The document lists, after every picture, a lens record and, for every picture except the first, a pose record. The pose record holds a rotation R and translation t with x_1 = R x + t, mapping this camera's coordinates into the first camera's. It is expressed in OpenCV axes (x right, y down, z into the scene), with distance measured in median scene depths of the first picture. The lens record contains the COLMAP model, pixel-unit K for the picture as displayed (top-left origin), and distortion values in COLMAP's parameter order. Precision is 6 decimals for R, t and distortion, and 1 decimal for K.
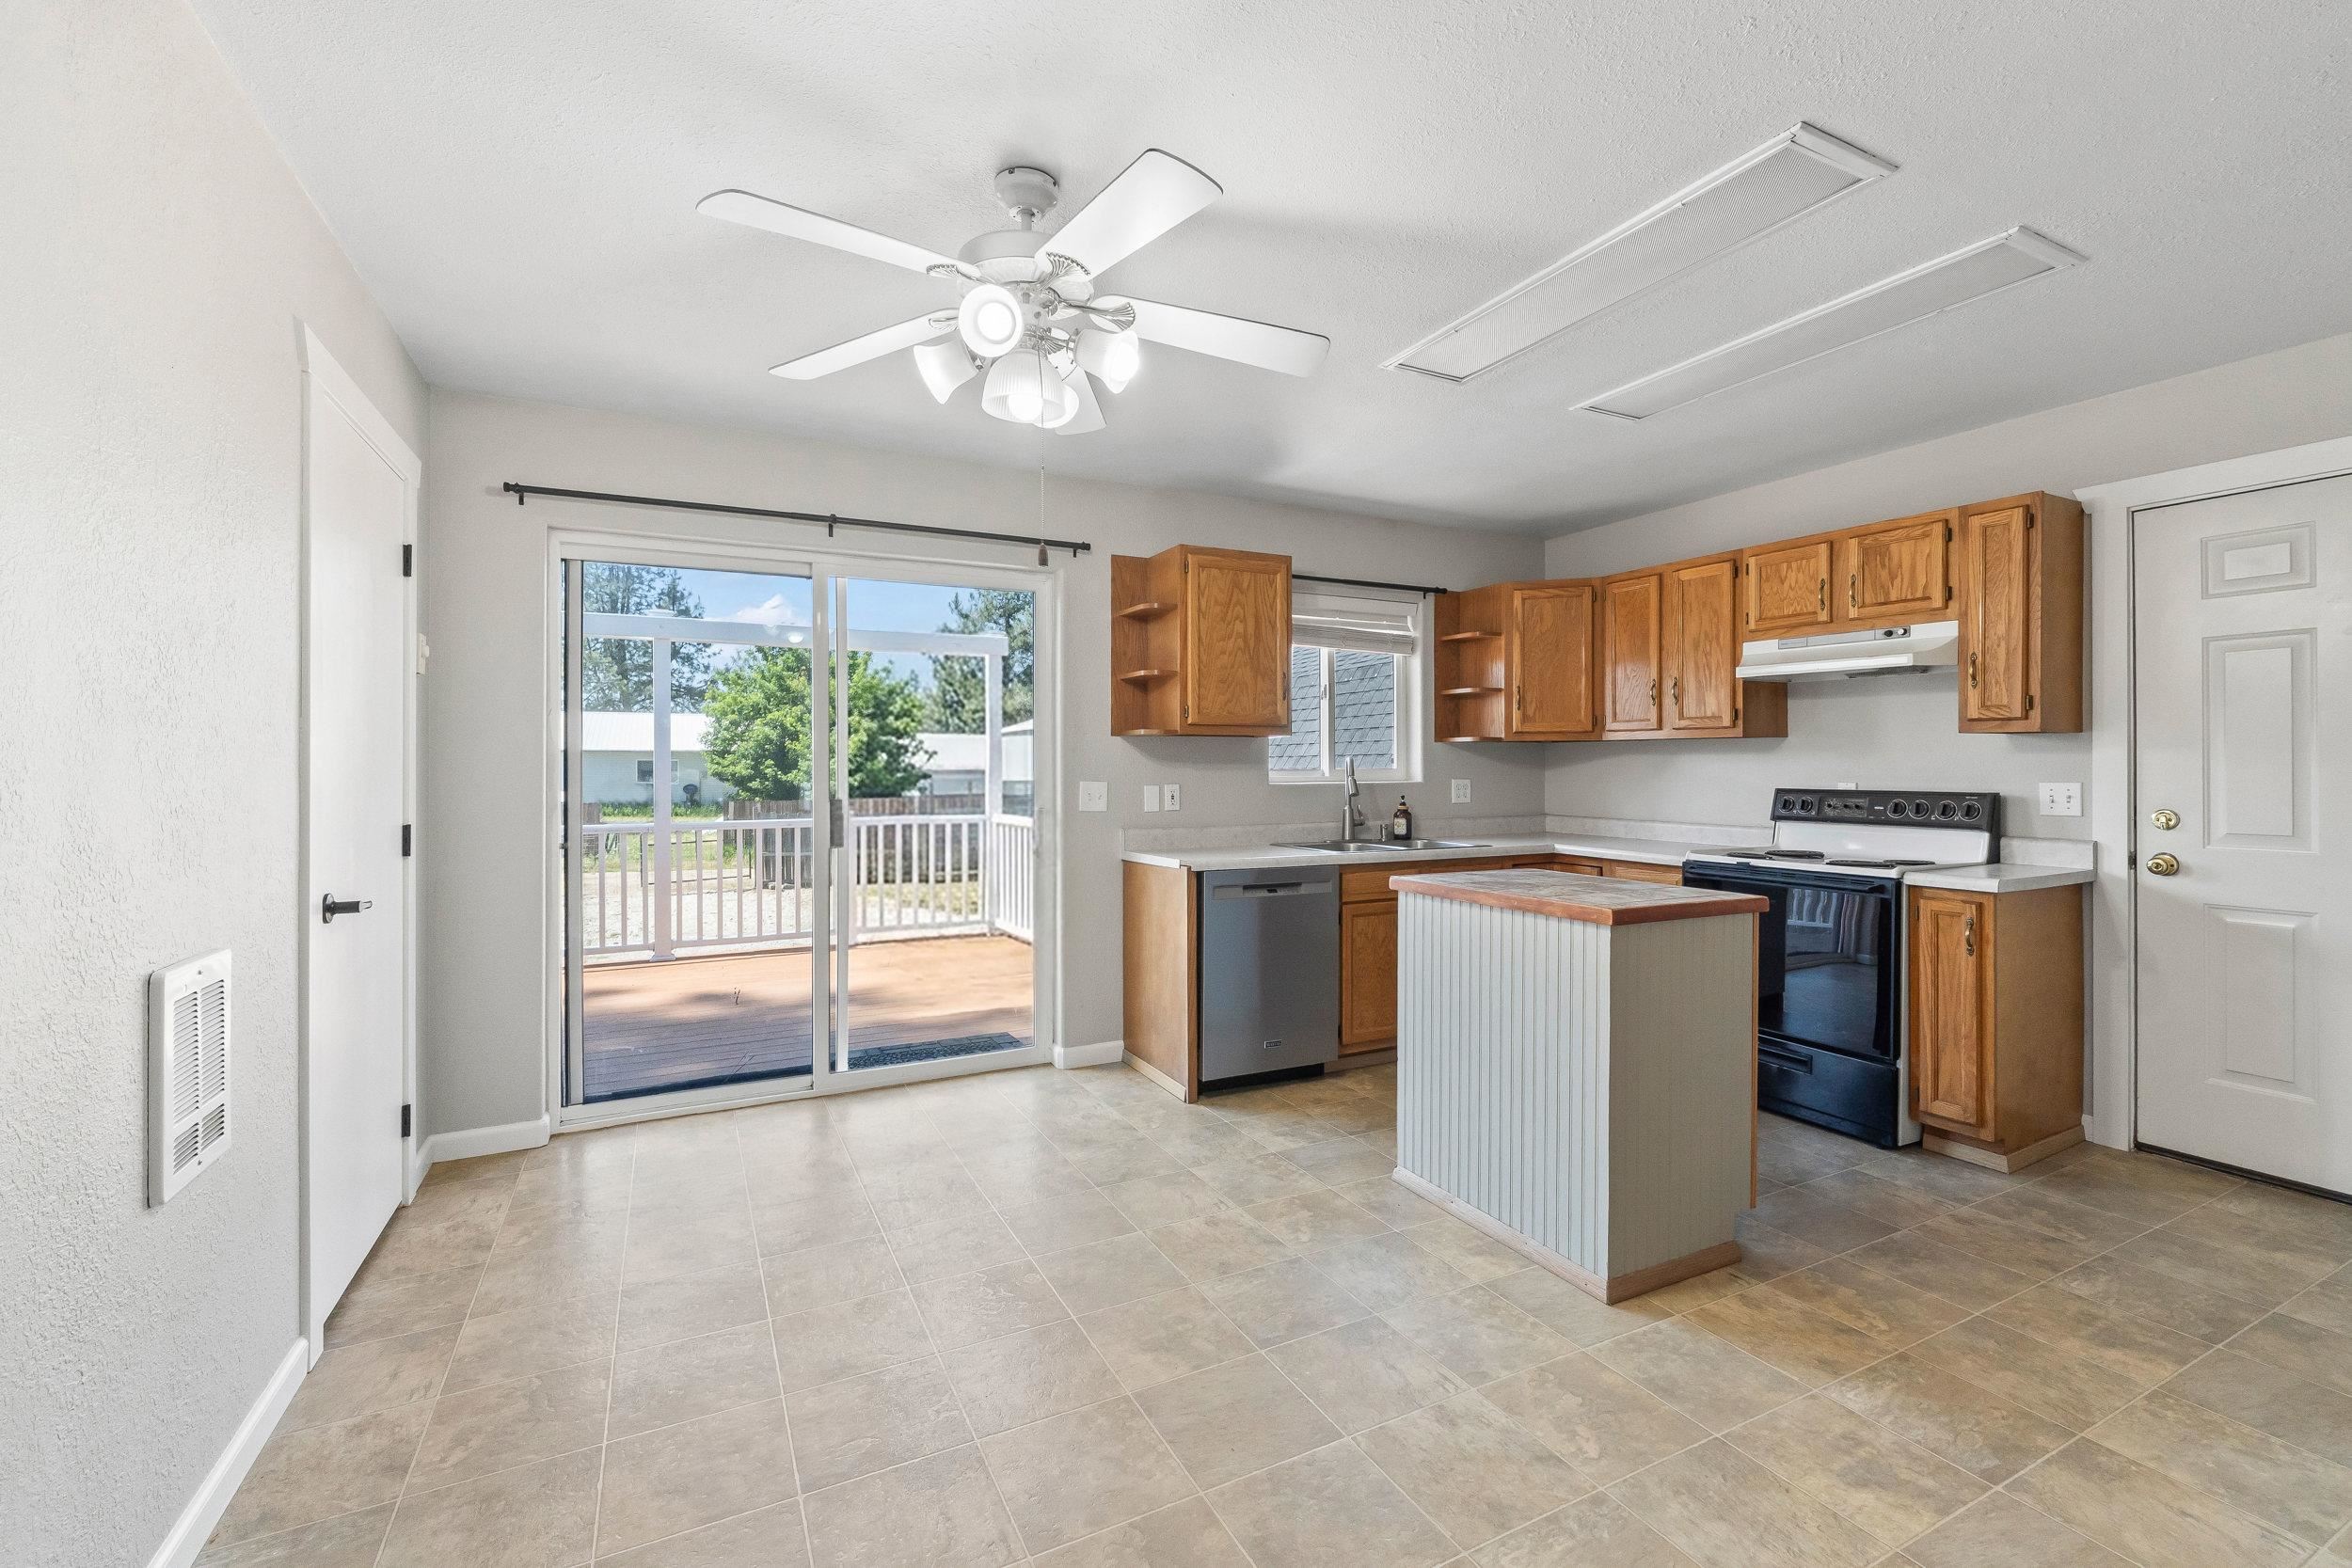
lens RADIAL K [[987.5, 0, 1175.9], [0, 987.5, 774.2], [0, 0, 1]] dist [-0.000794, -0.000040]
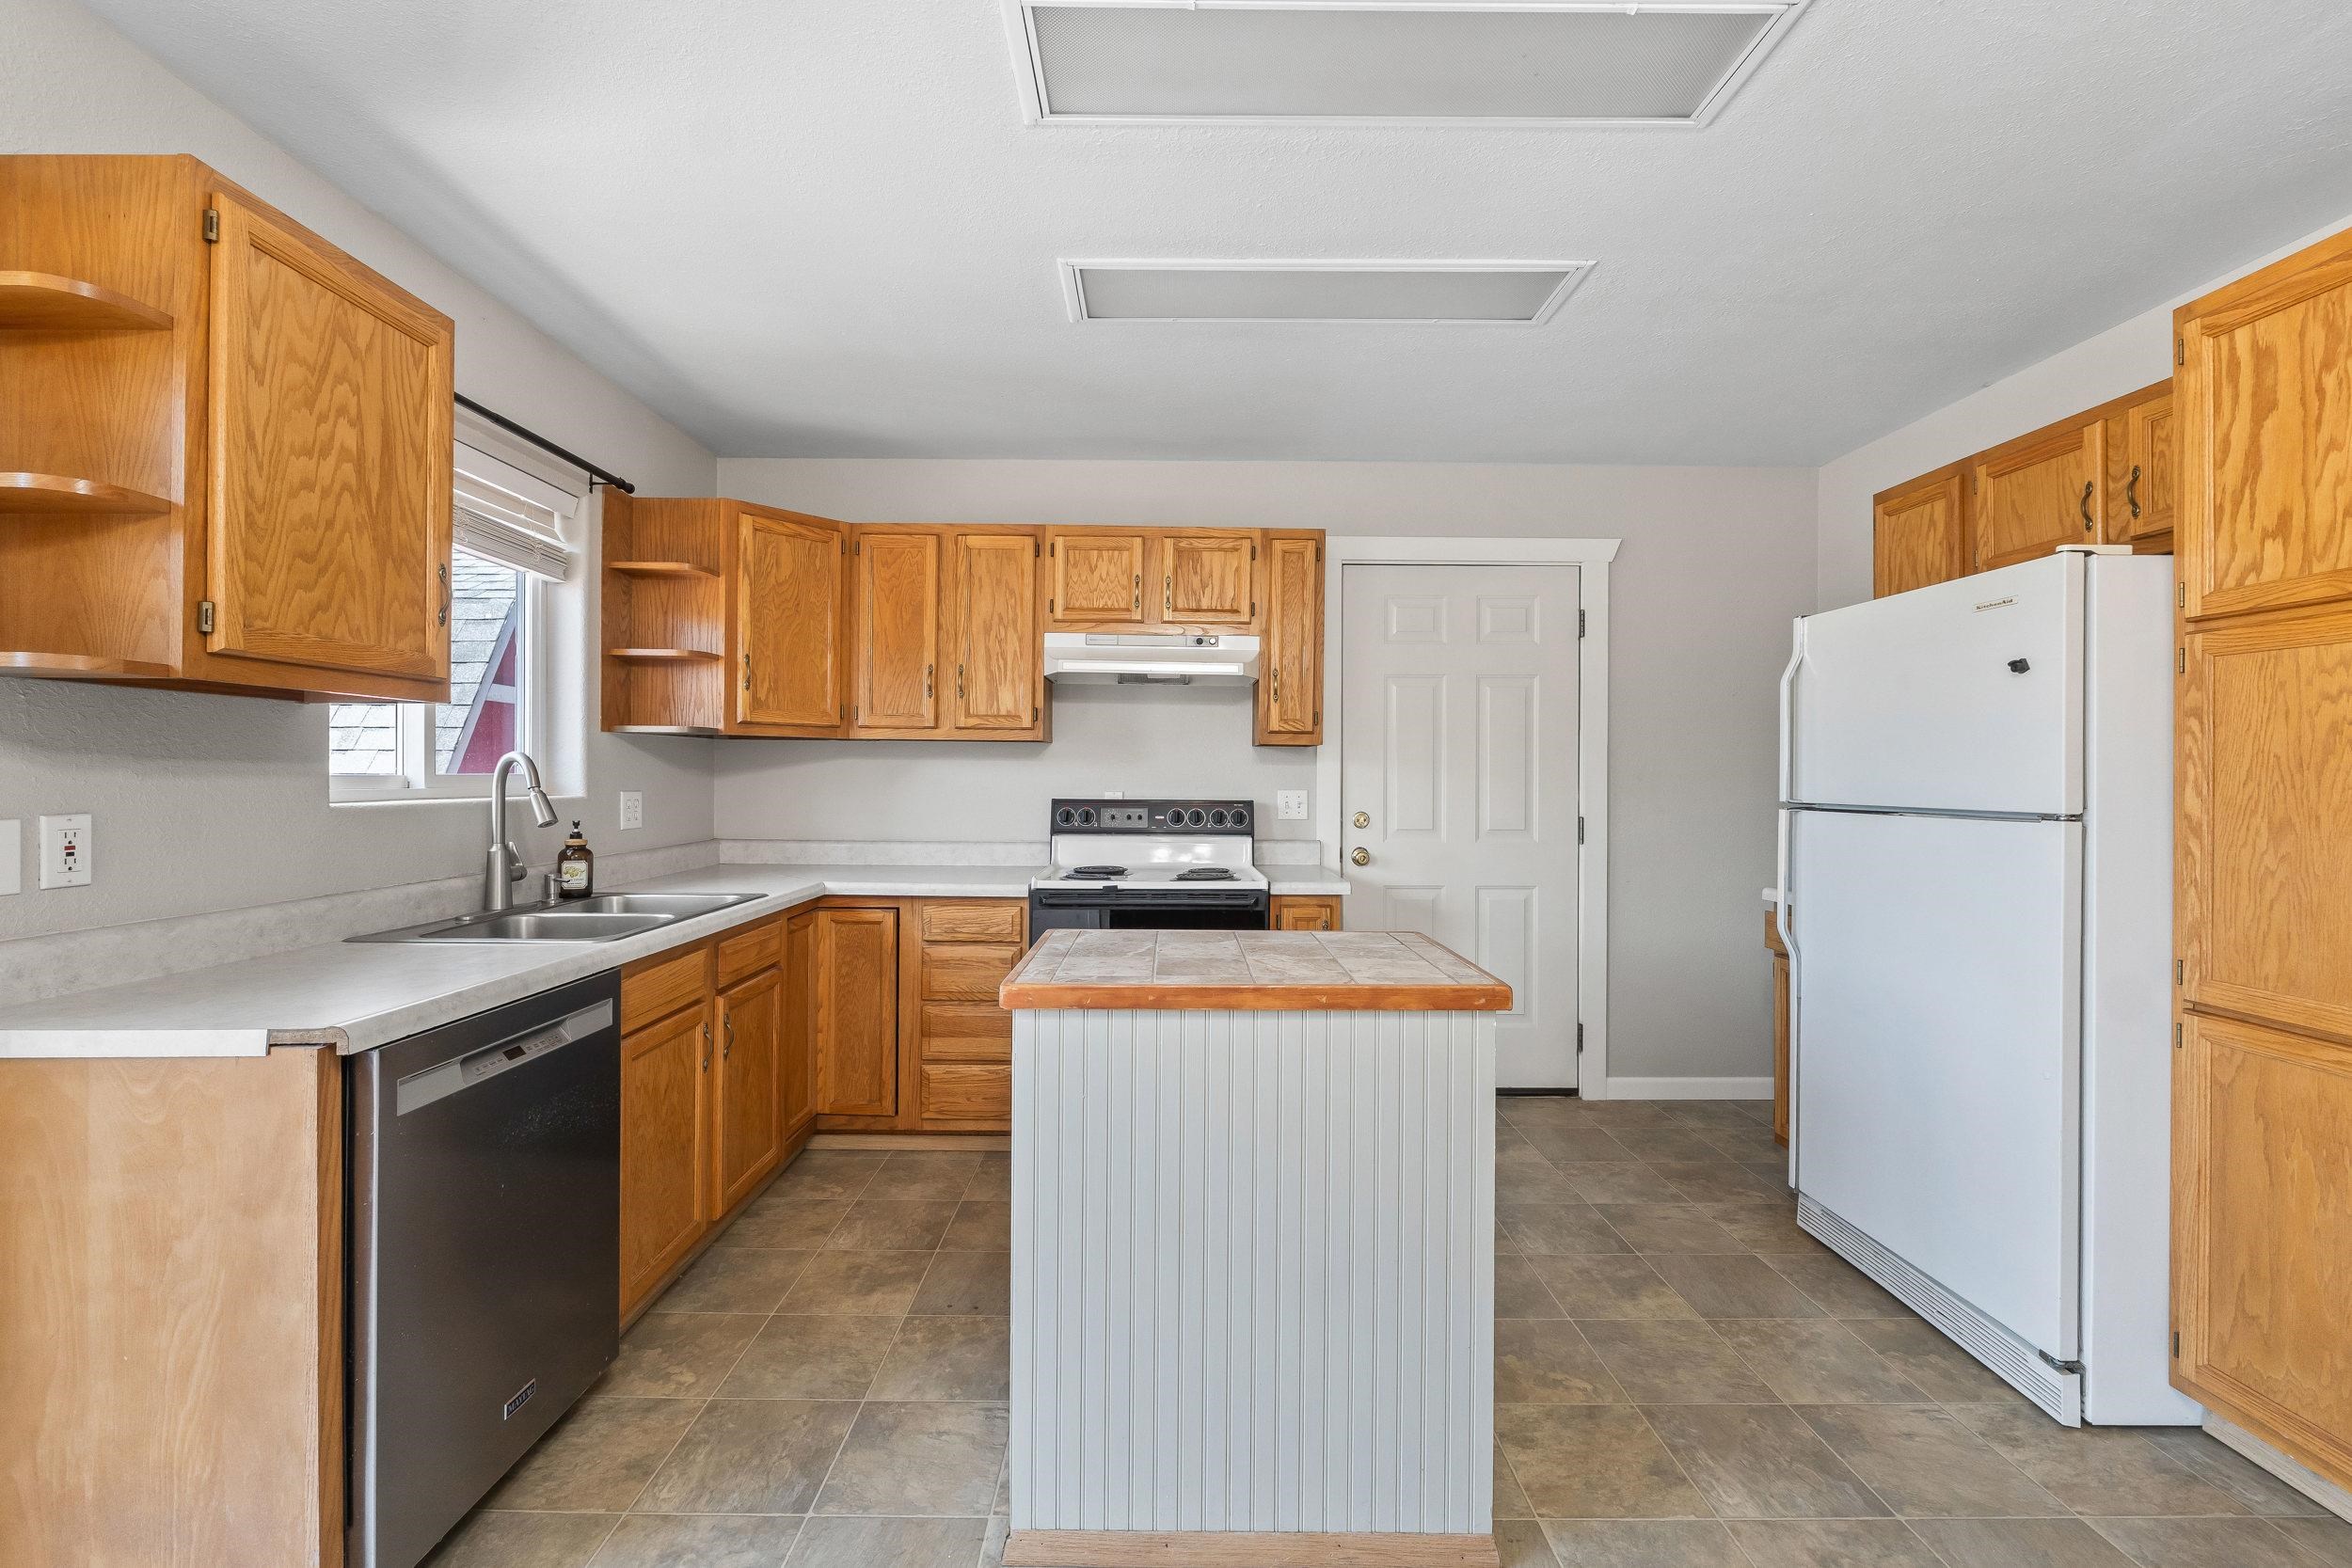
lens RADIAL K [[984.0, 0, 1164.4], [0, 984.0, 779.0], [0, 0, 1]] dist [-0.002594, -0.000286]
pose [[0.451323, 0.001207, 0.892360, -0.153821], [0.000397, 0.999999, -0.001554, -0.002437], [-0.892361, 0.001056, 0.451322, 0.514950]]
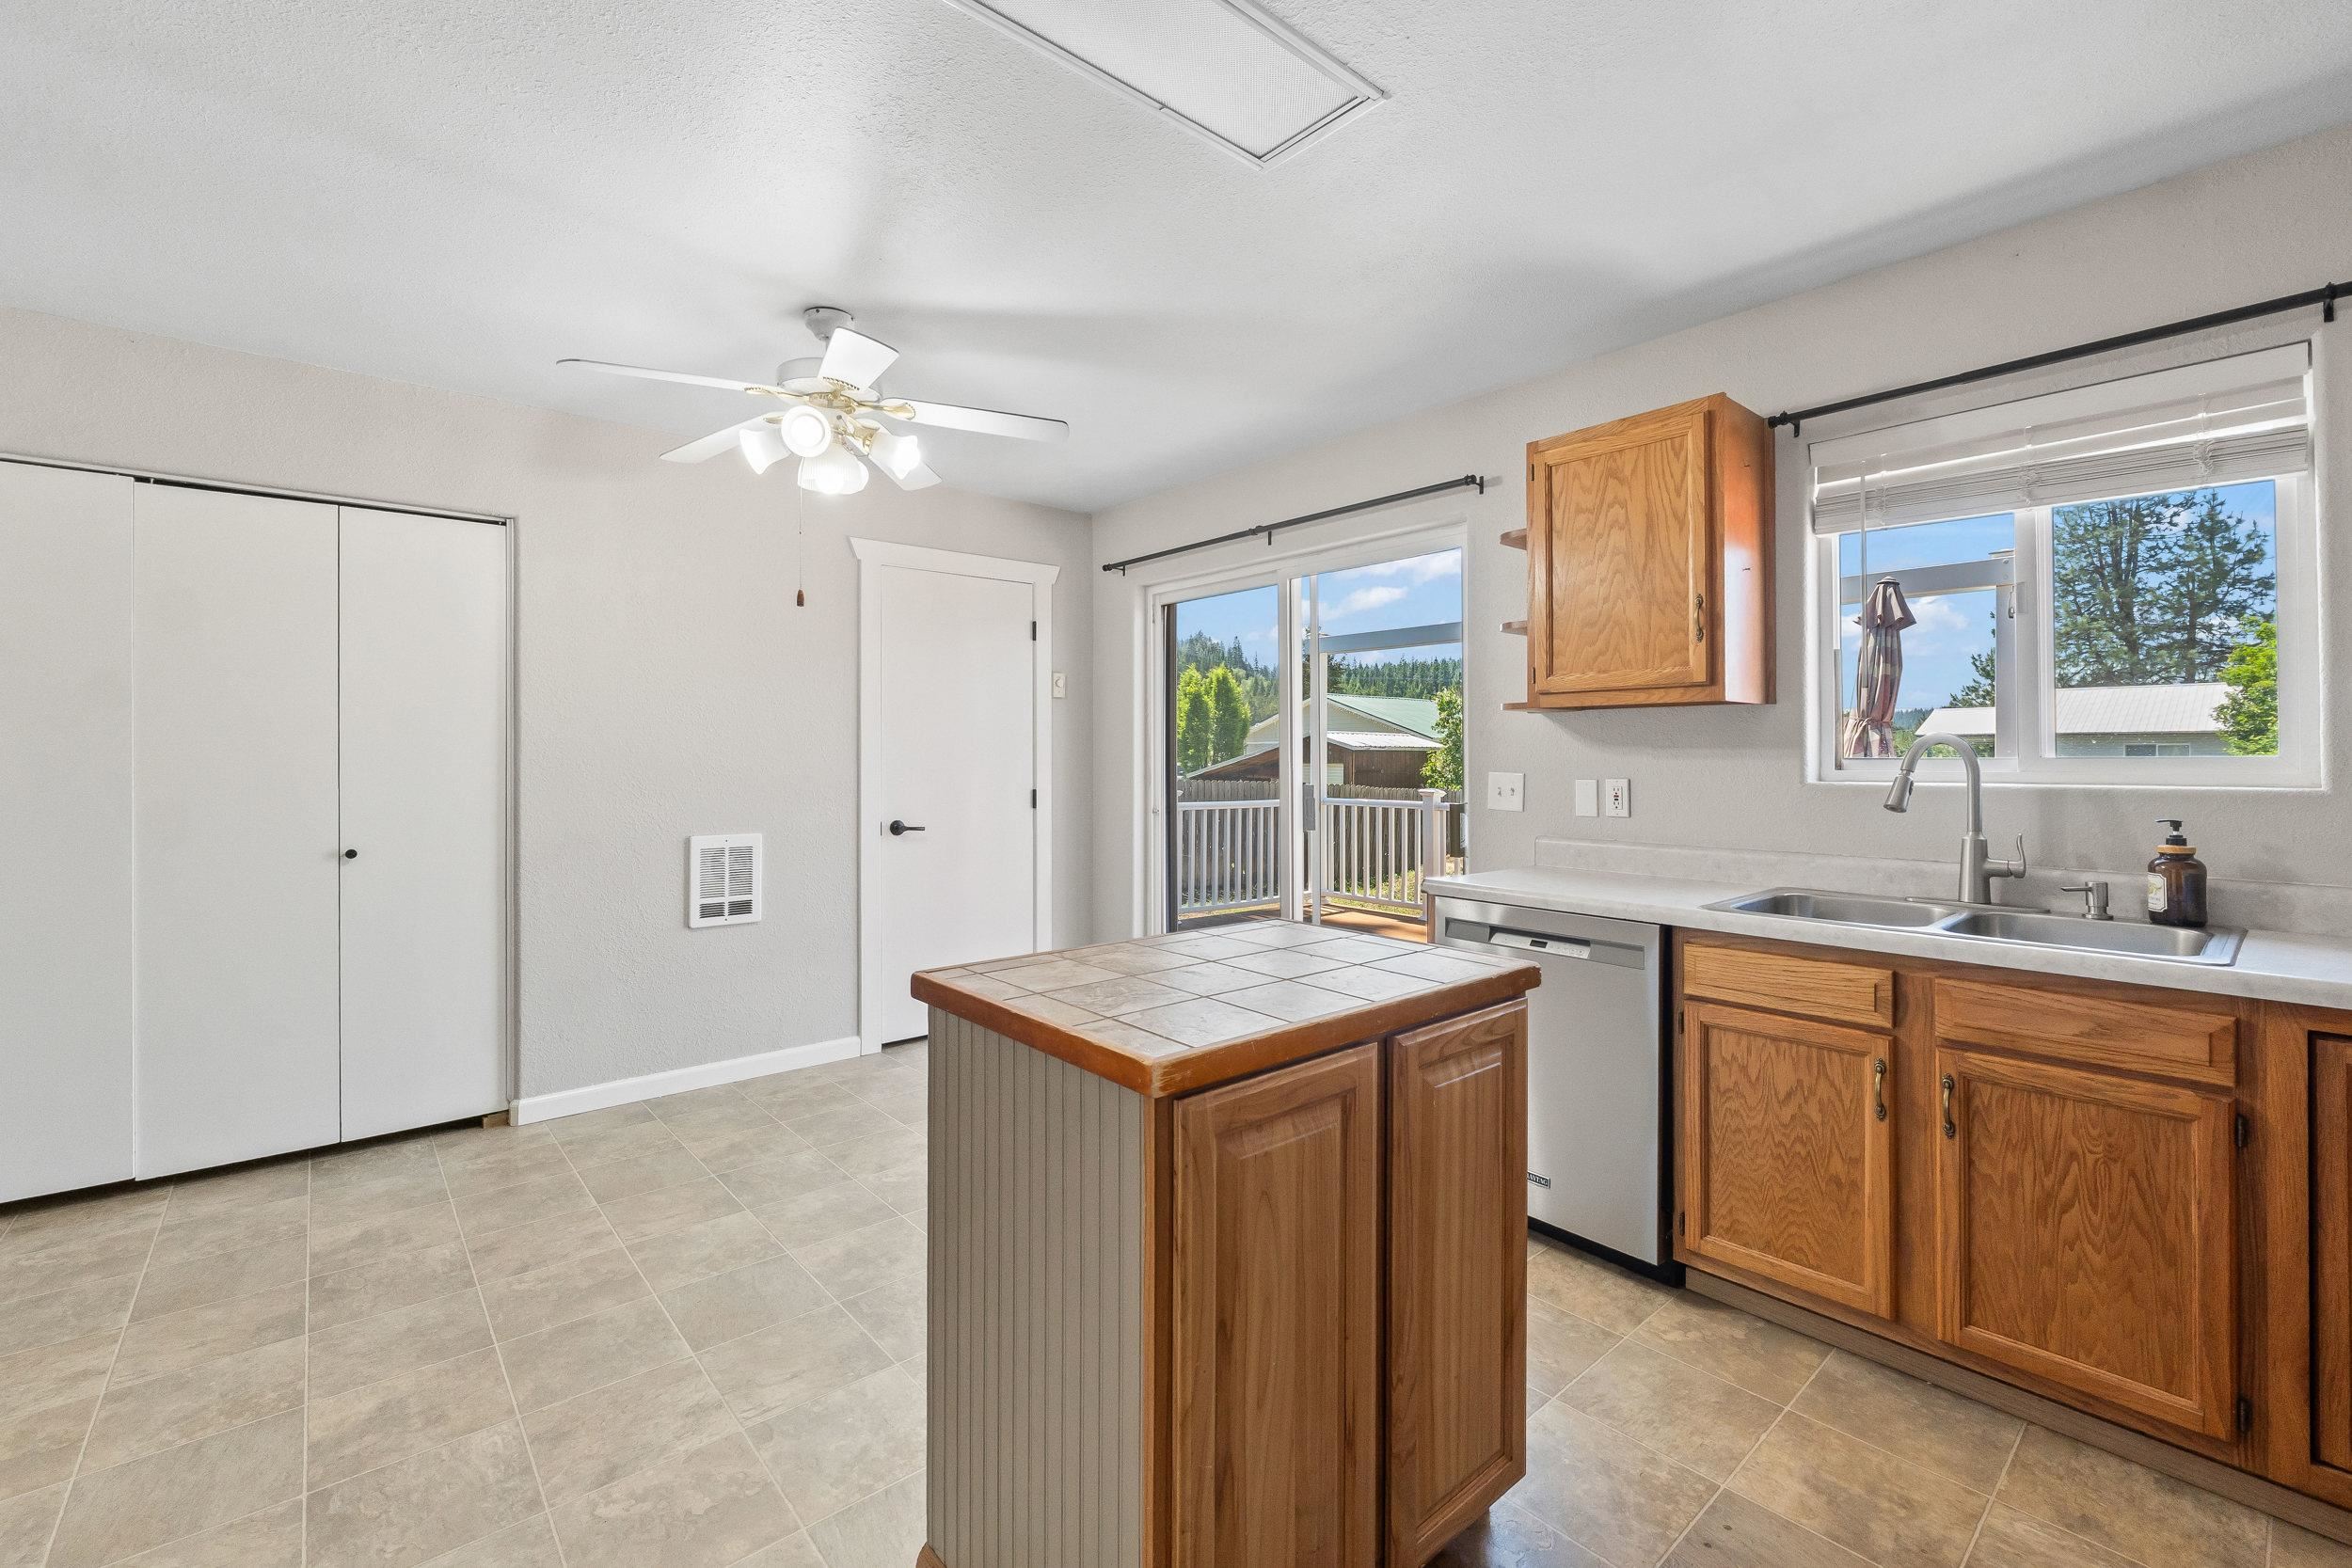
lens RADIAL K [[1005.8, 0, 1173.7], [0, 1005.8, 744.3], [0, 0, 1]] dist [-0.003155, -0.000492]
pose [[0.243337, -0.008795, -0.969902, 0.646450], [-0.006934, 0.999918, -0.010806, -0.004040], [0.969917, 0.009355, 0.243256, 0.570079]]
